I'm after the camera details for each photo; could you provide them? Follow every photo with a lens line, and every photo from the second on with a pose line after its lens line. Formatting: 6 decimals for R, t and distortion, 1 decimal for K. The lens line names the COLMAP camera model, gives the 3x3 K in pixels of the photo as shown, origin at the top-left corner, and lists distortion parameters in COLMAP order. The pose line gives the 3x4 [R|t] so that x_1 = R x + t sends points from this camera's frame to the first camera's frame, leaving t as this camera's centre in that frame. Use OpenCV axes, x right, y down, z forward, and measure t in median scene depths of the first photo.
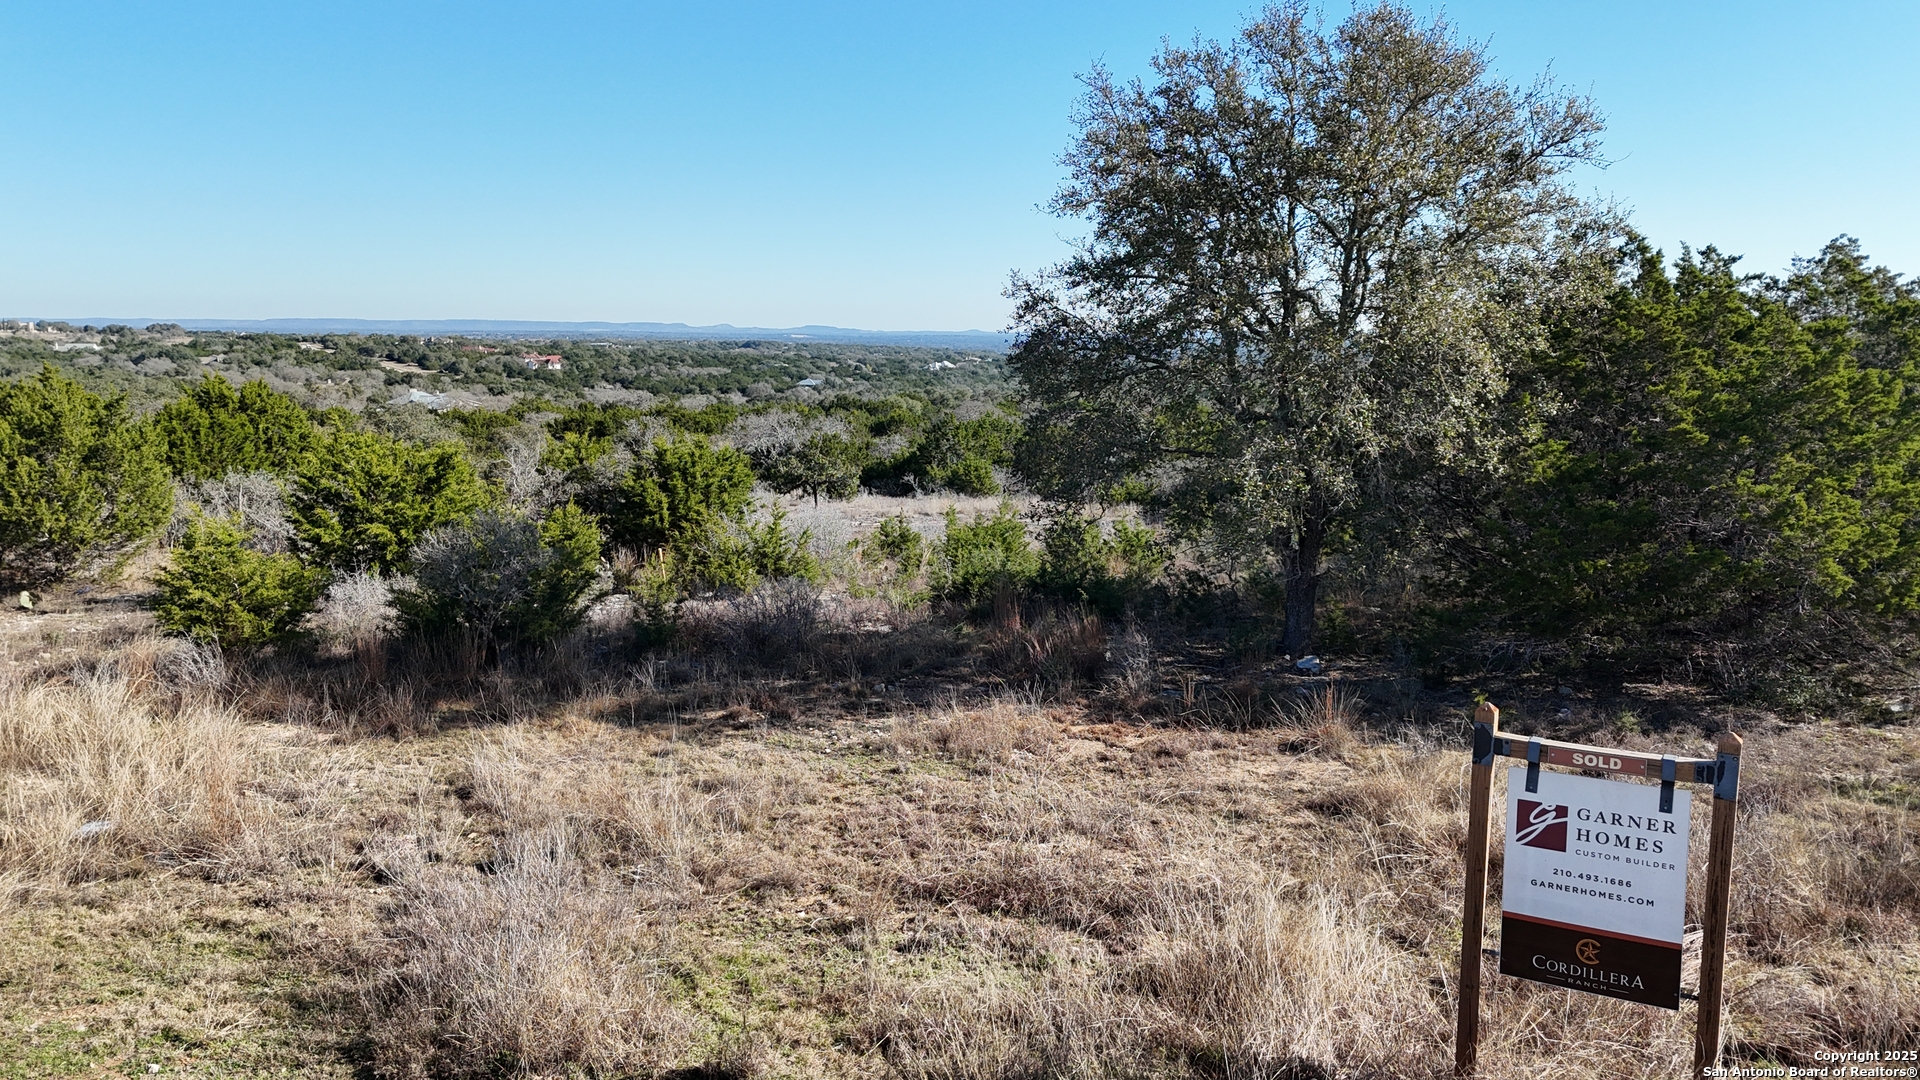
lens RADIAL K [[1396.8, 0, 970.9], [0, 1396.8, 541.0], [0, 0, 1]] dist [0.089736, -0.092724]
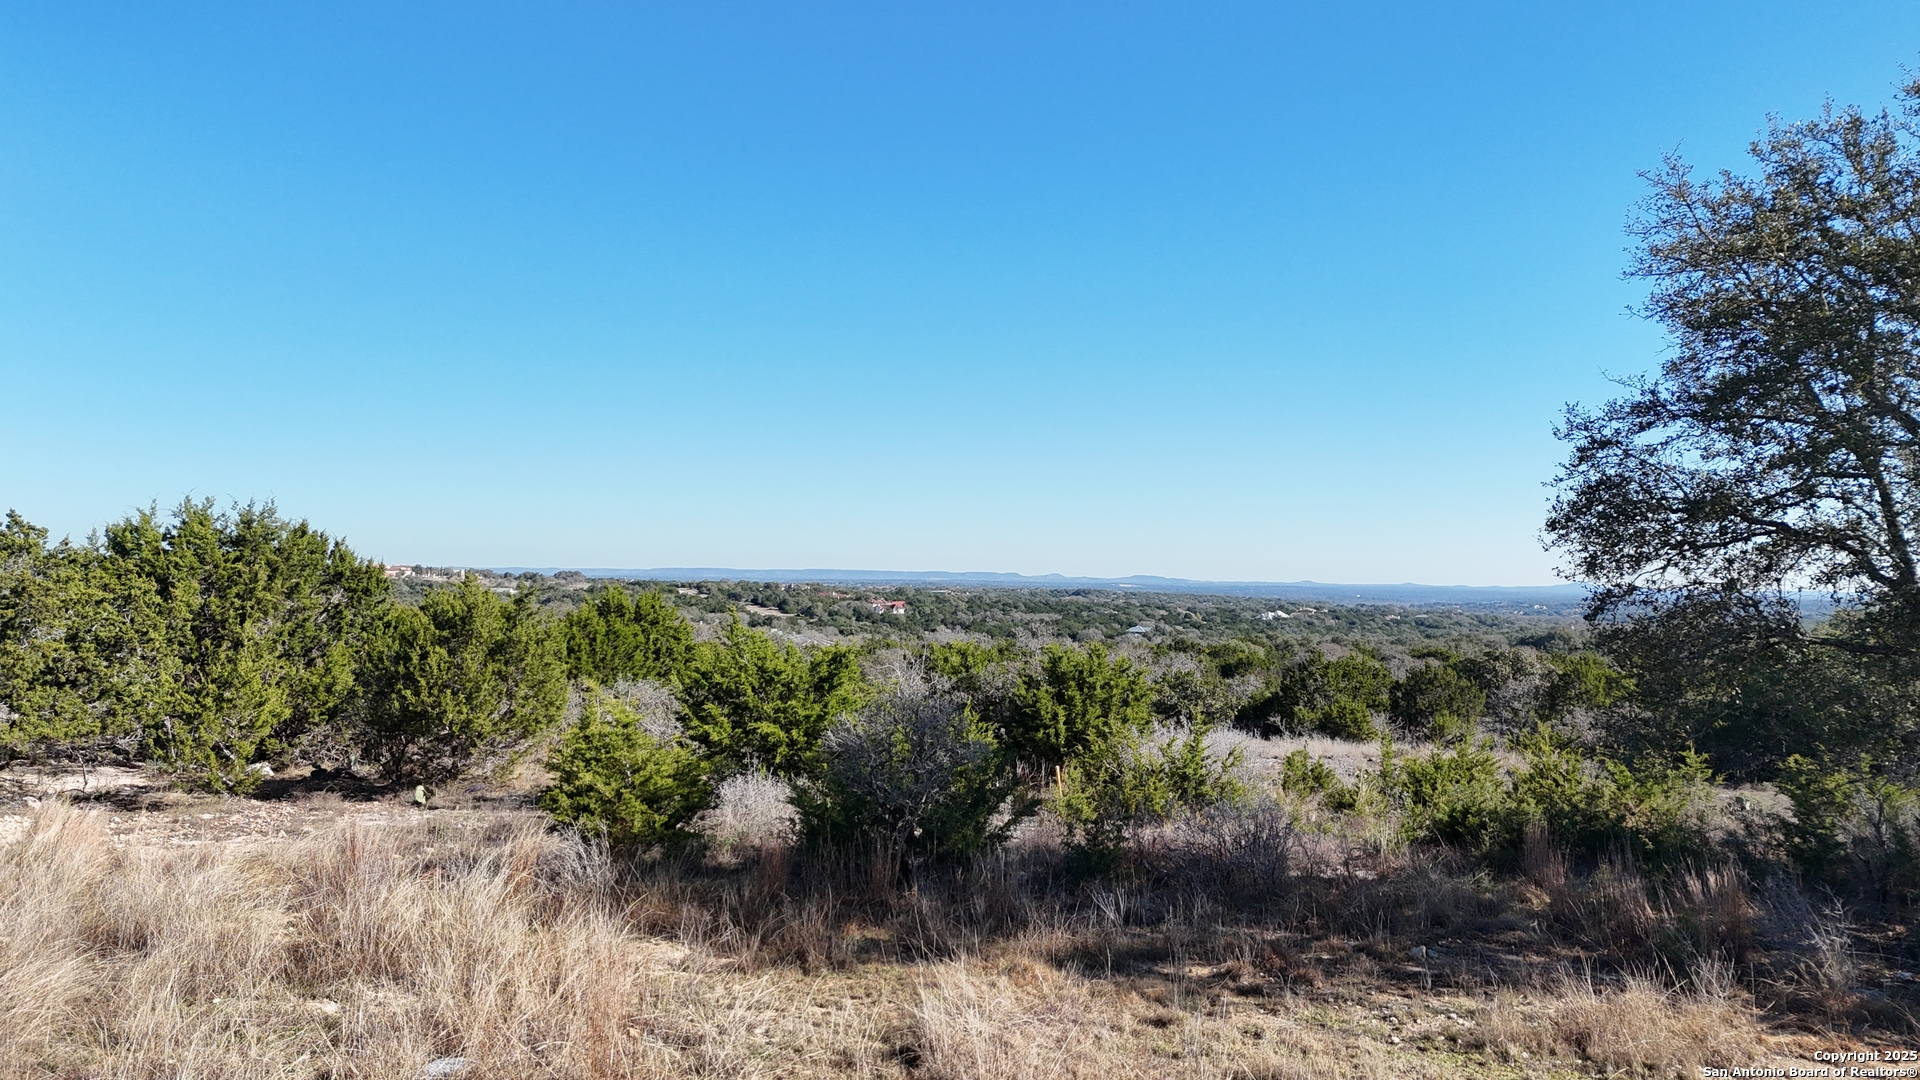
lens RADIAL K [[1396.8, 0, 972.2], [0, 1396.8, 536.5], [0, 0, 1]] dist [0.089736, -0.092724]
pose [[0.973285, 0.001770, -0.229593, -0.087882], [-0.042935, 0.983734, -0.174425, 0.022842], [0.225550, 0.179623, 0.957530, 0.150265]]
